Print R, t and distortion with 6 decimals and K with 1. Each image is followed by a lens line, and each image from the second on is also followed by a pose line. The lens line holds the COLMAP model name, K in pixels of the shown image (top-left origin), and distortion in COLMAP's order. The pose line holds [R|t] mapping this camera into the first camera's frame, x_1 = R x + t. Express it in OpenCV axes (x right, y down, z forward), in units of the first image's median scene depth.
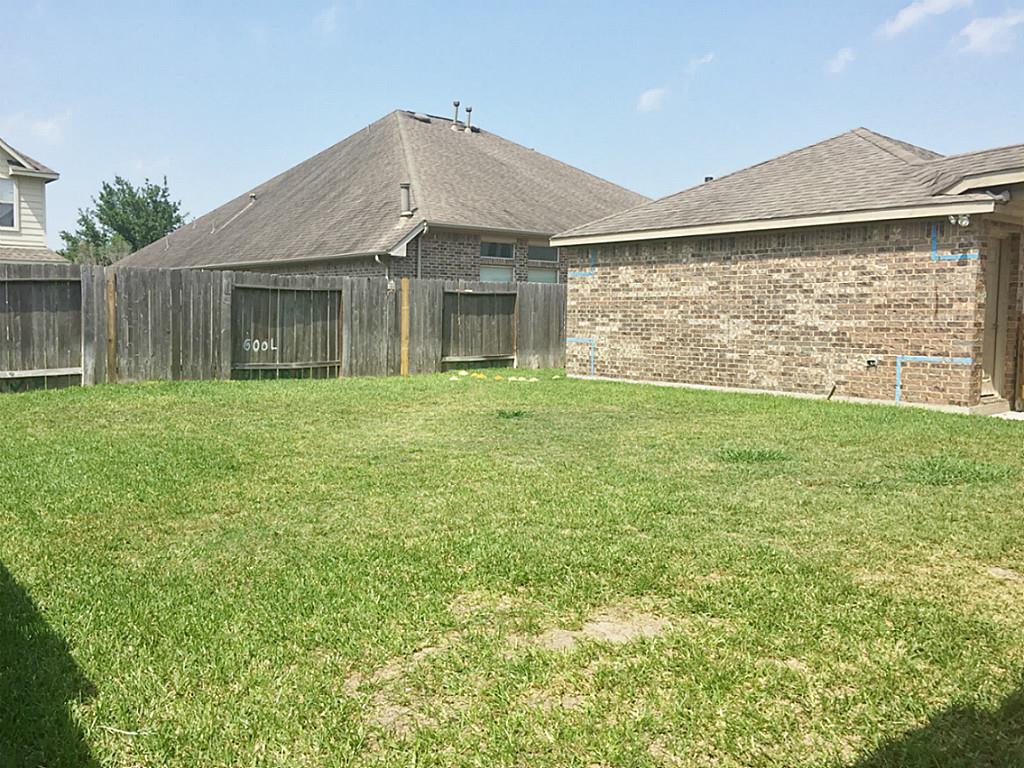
lens RADIAL K [[880.7, 0, 511.8], [0, 880.7, 383.2], [0, 0, 1]] dist [0.020638, 0.003195]
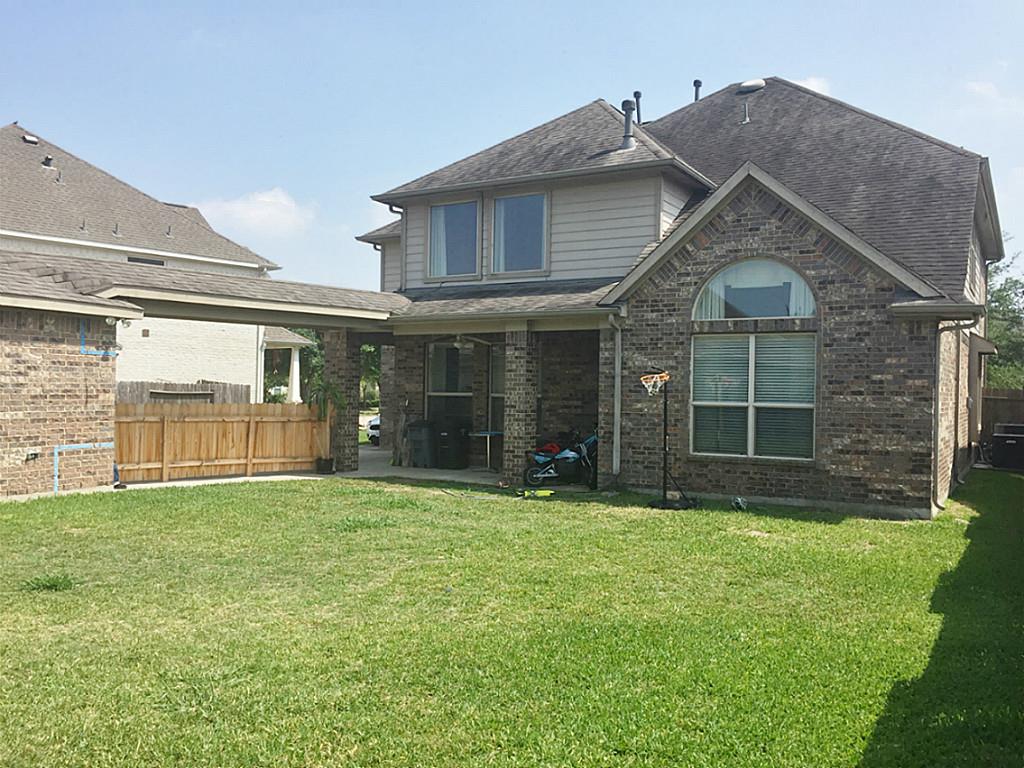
lens RADIAL K [[880.7, 0, 512.3], [0, 880.7, 382.6], [0, 0, 1]] dist [0.020638, 0.003195]
pose [[-0.395108, -0.009515, 0.918585, -0.692284], [0.051430, 0.998149, 0.032460, -0.109157], [-0.917194, 0.060068, -0.393887, 0.918295]]
